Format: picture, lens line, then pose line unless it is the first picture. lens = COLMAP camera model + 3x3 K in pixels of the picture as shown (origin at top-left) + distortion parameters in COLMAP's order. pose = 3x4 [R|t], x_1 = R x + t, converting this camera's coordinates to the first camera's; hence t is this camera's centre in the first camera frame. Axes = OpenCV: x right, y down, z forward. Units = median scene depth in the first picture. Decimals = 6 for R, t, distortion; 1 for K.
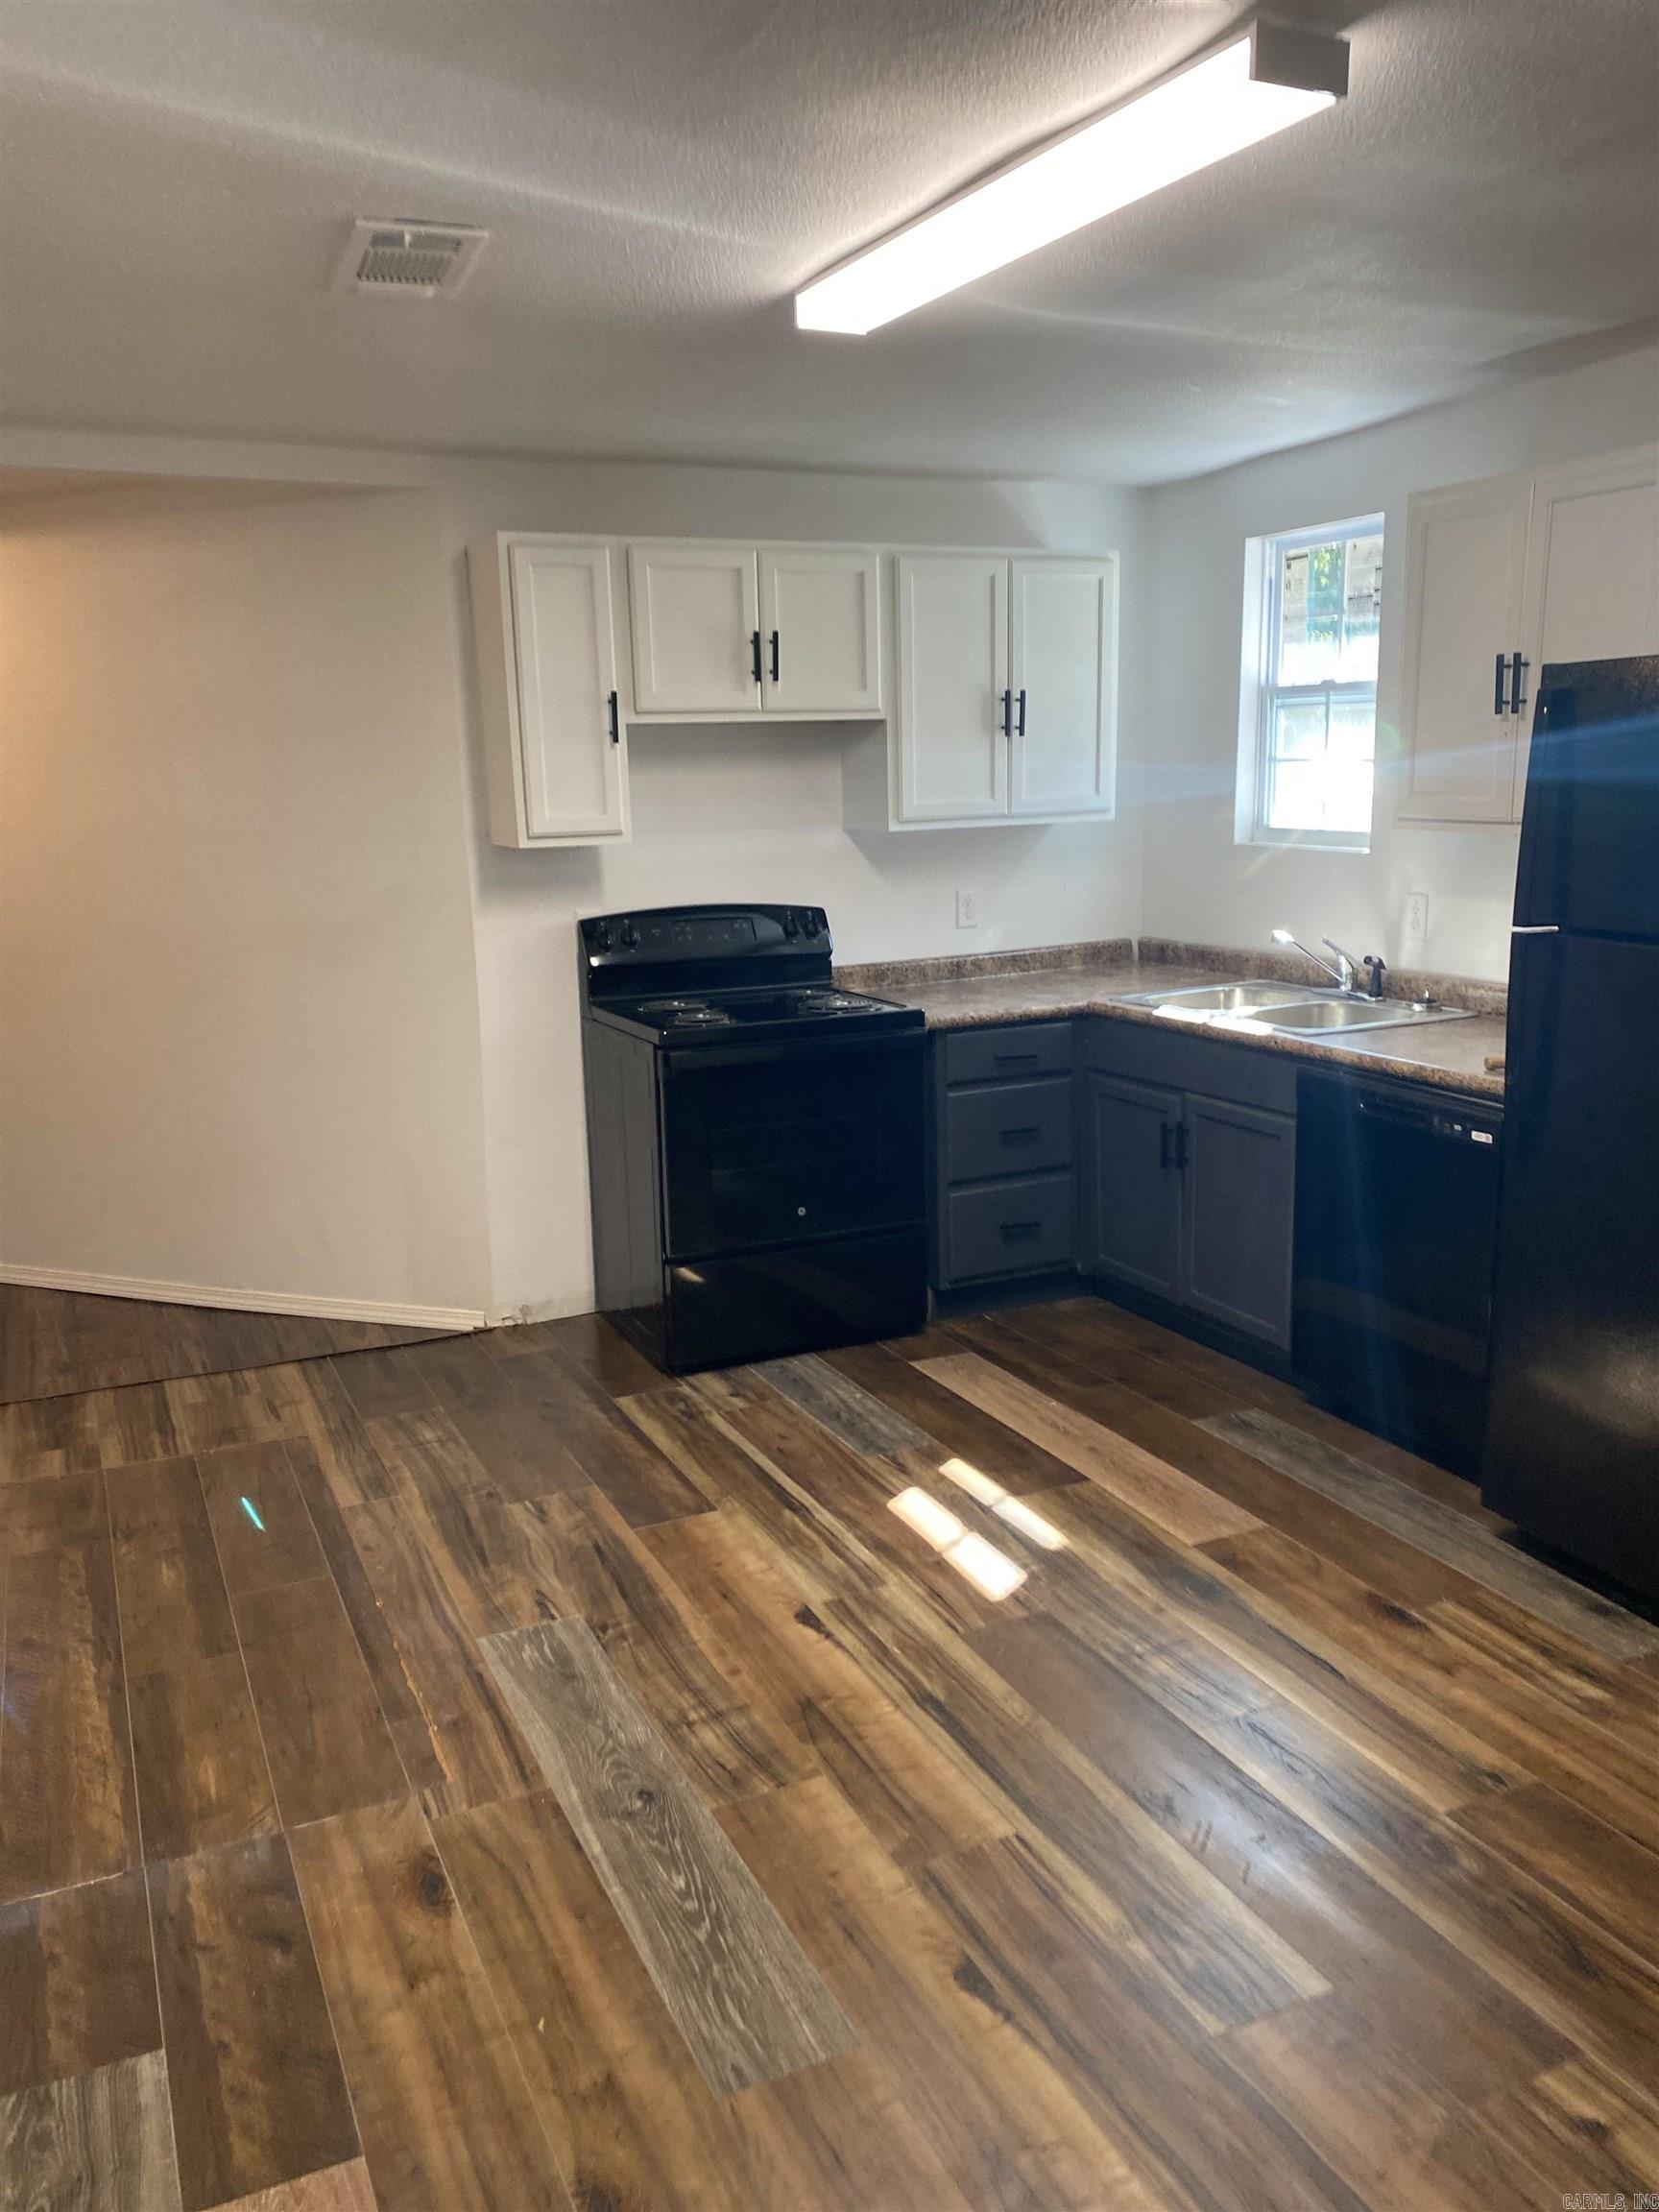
lens RADIAL K [[1692.3, 0, 807.3], [0, 1692.3, 1108.1], [0, 0, 1]] dist [0.037656, -0.043651]
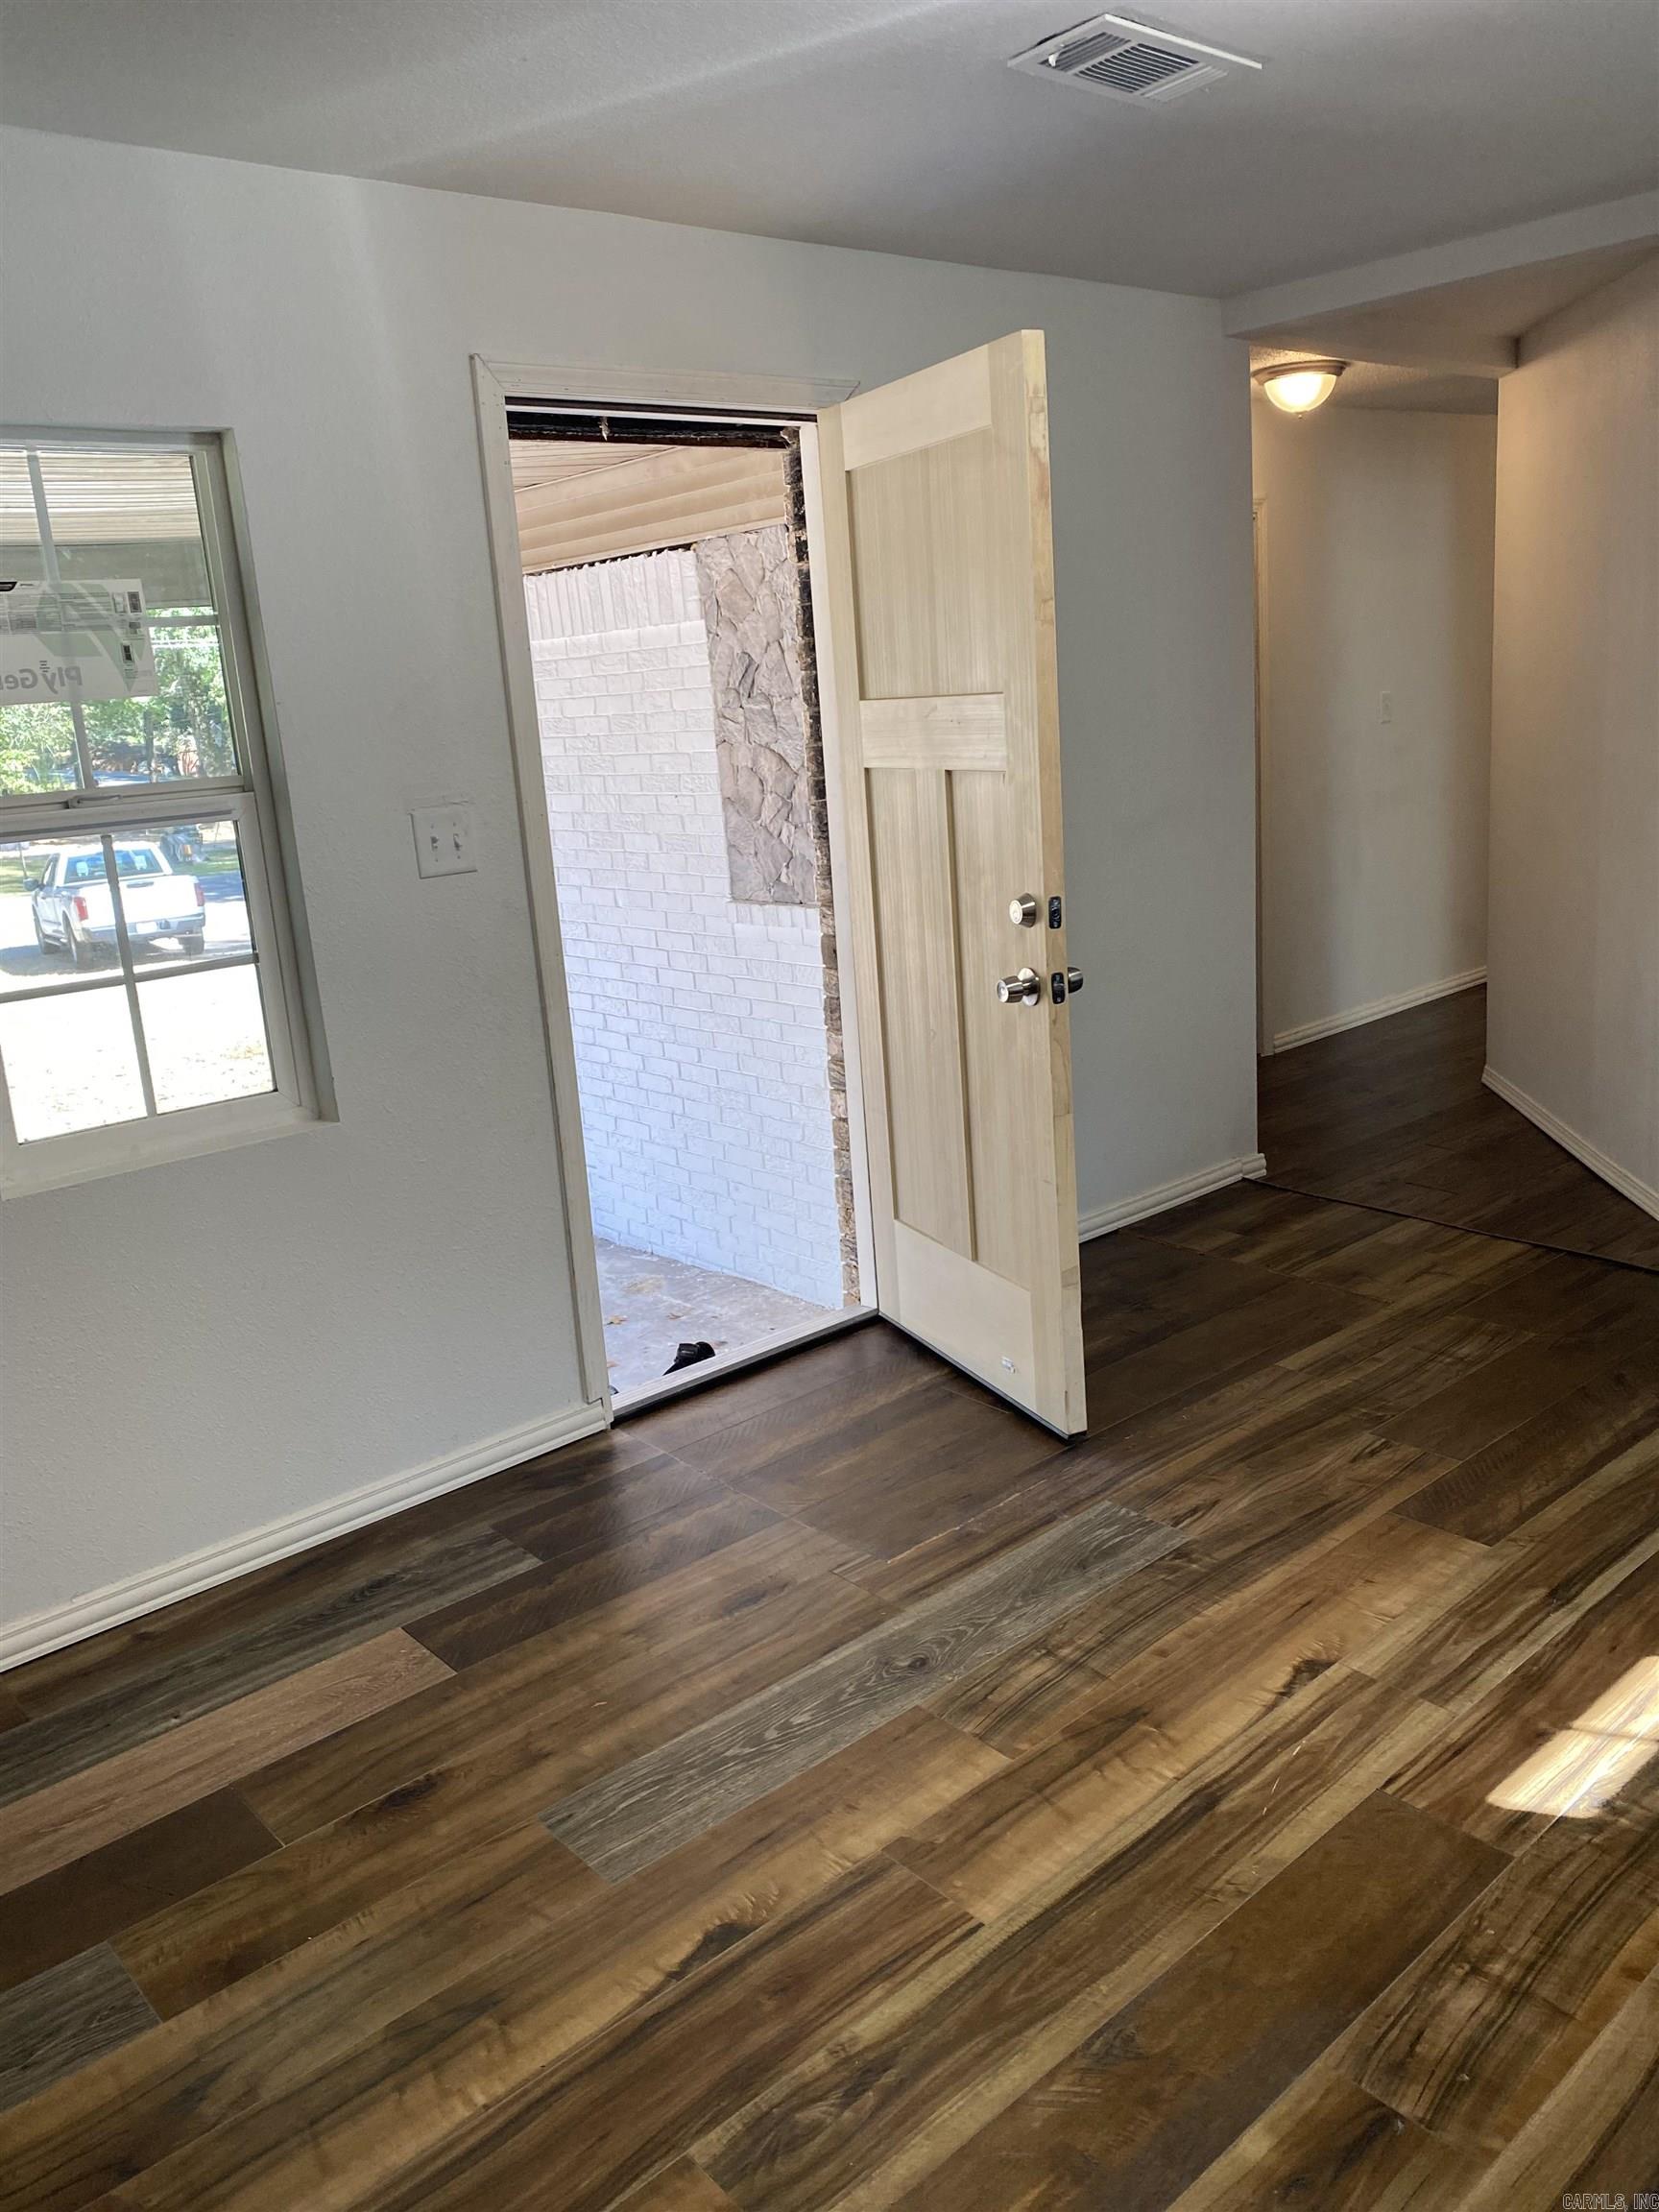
lens RADIAL K [[1710.2, 0, 834.6], [0, 1710.2, 1110.8], [0, 0, 1]] dist [0.018855, 0.003667]
pose [[0.295702, 0.245135, -0.923293, 0.620522], [-0.137955, 0.967341, 0.212648, -0.095240], [0.945267, 0.064492, 0.319862, 0.518843]]
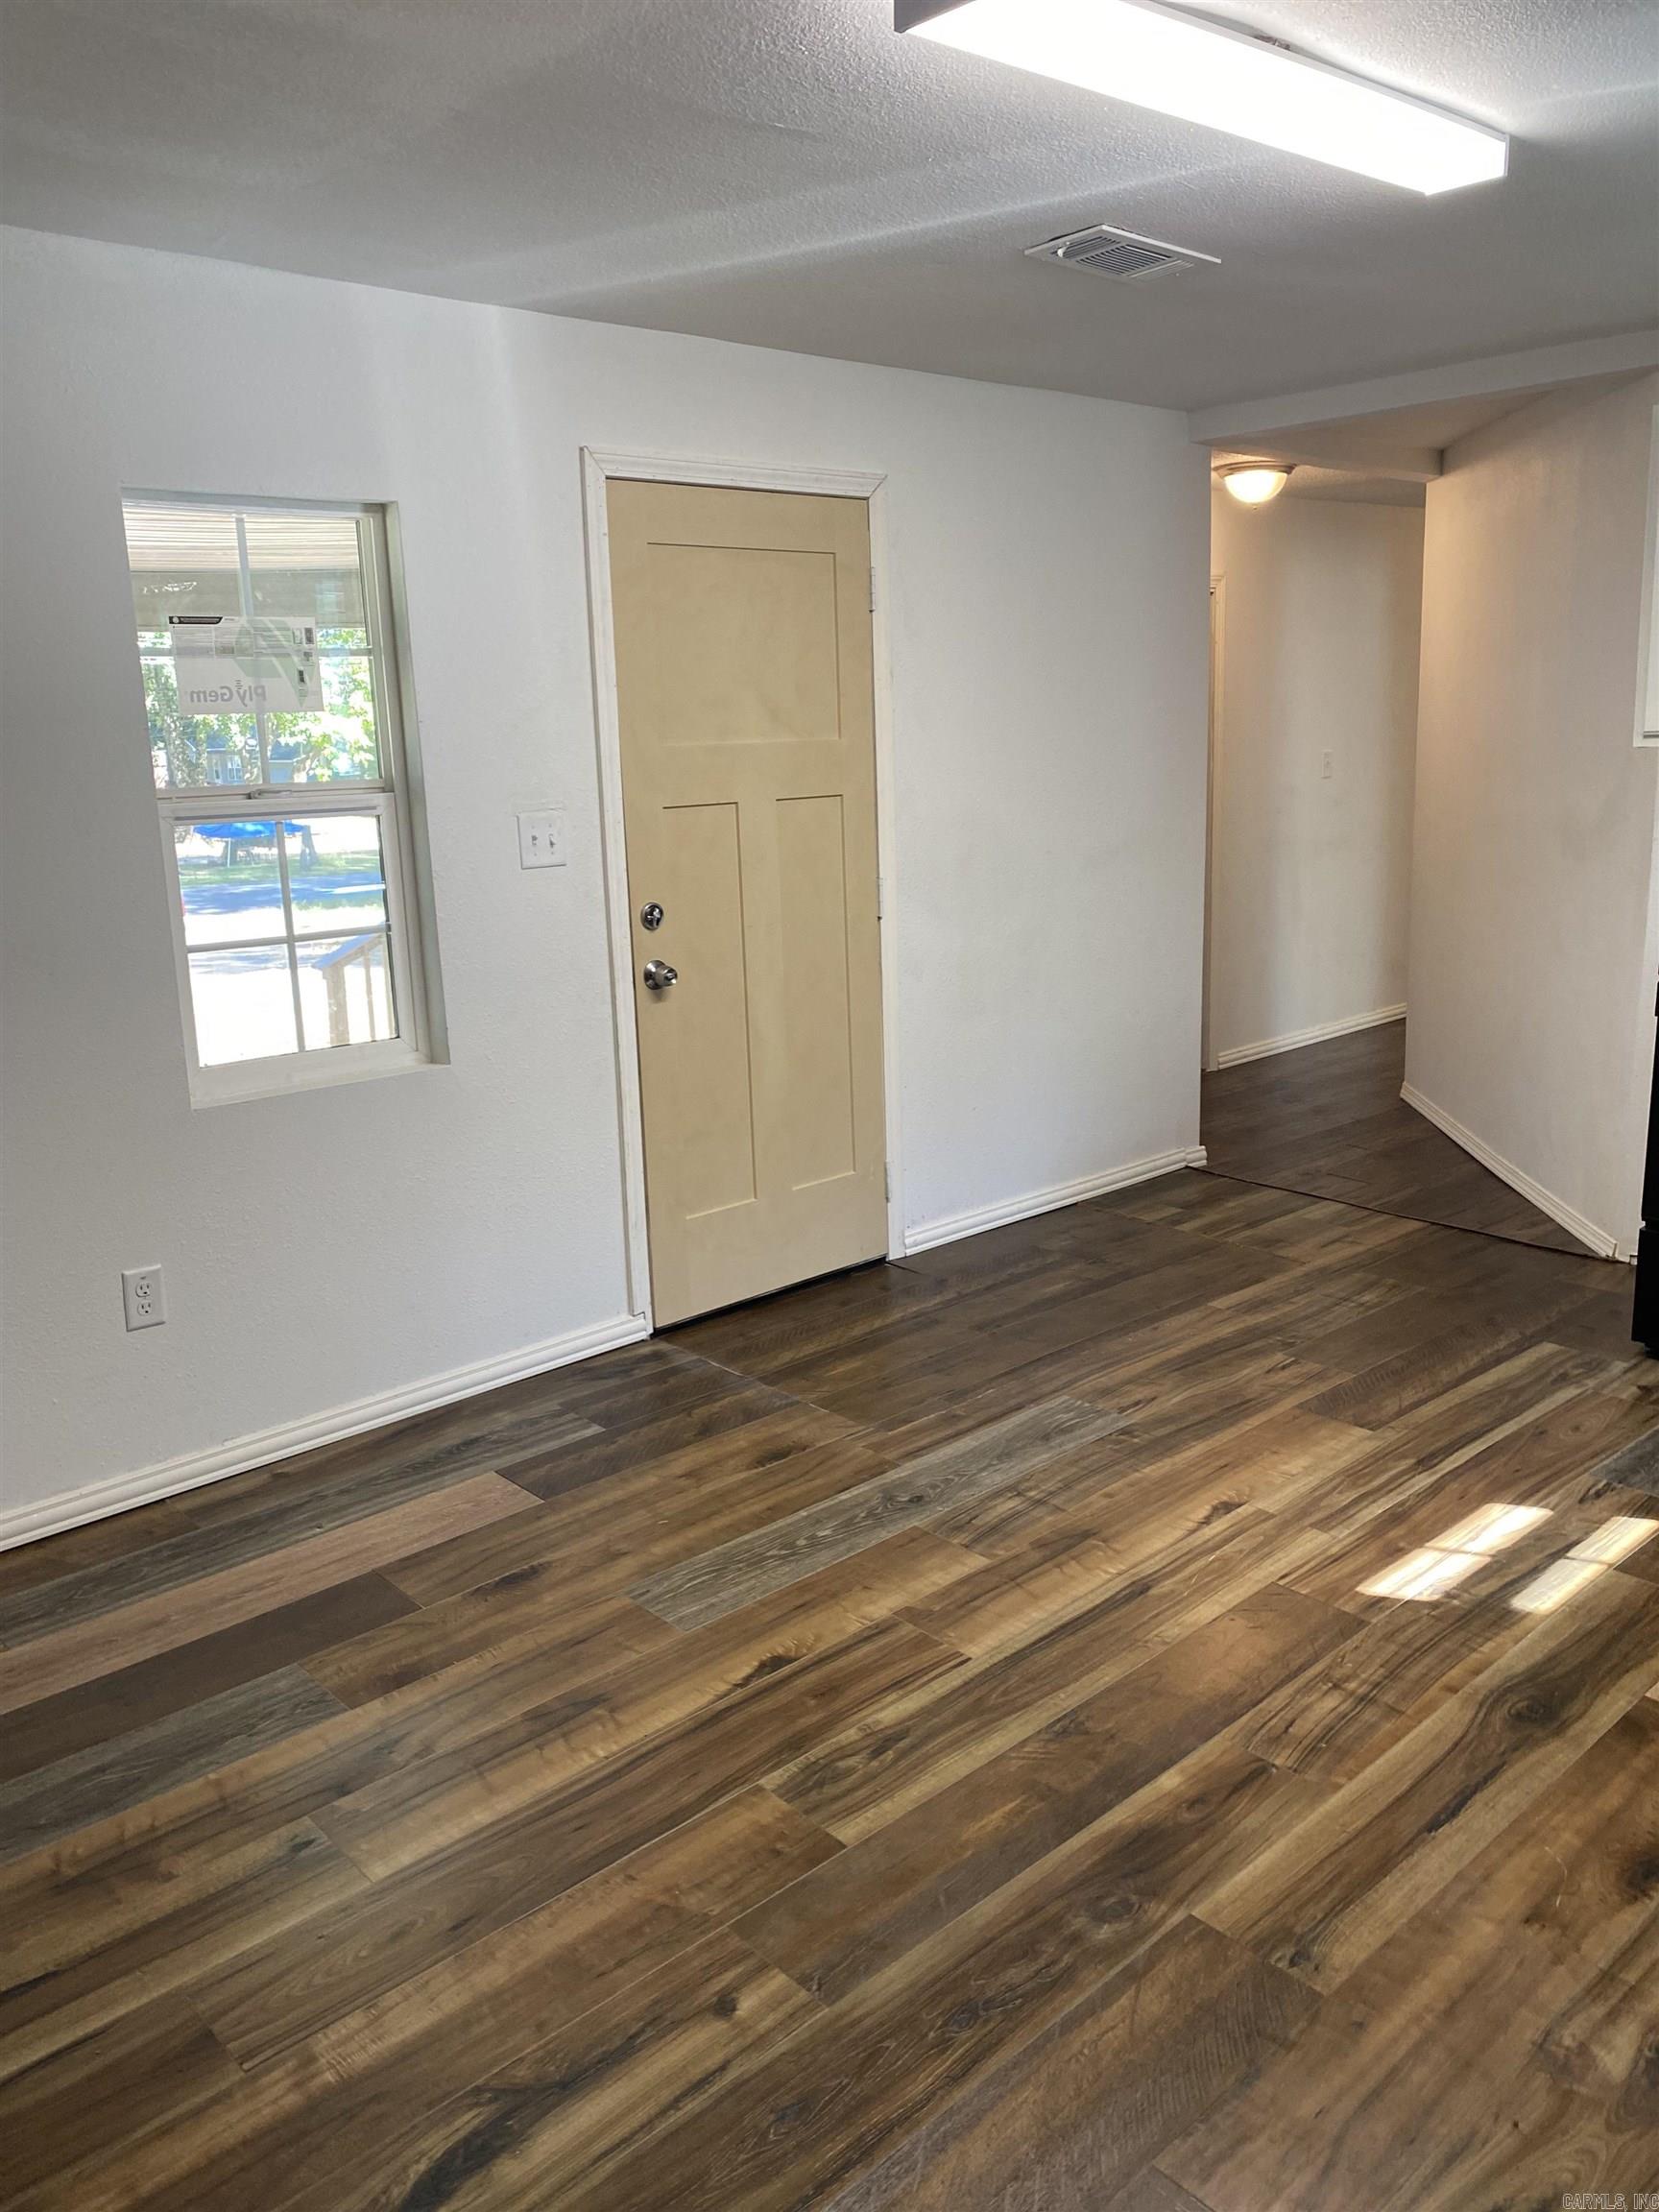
lens RADIAL K [[1700.8, 0, 829.5], [0, 1700.8, 1106.0], [0, 0, 1]] dist [0.073983, -0.110806]
pose [[0.310586, 0.231673, -0.921881, 0.822495], [-0.174512, 0.967257, 0.184282, -0.079944], [0.934388, 0.103644, 0.340846, 0.409490]]
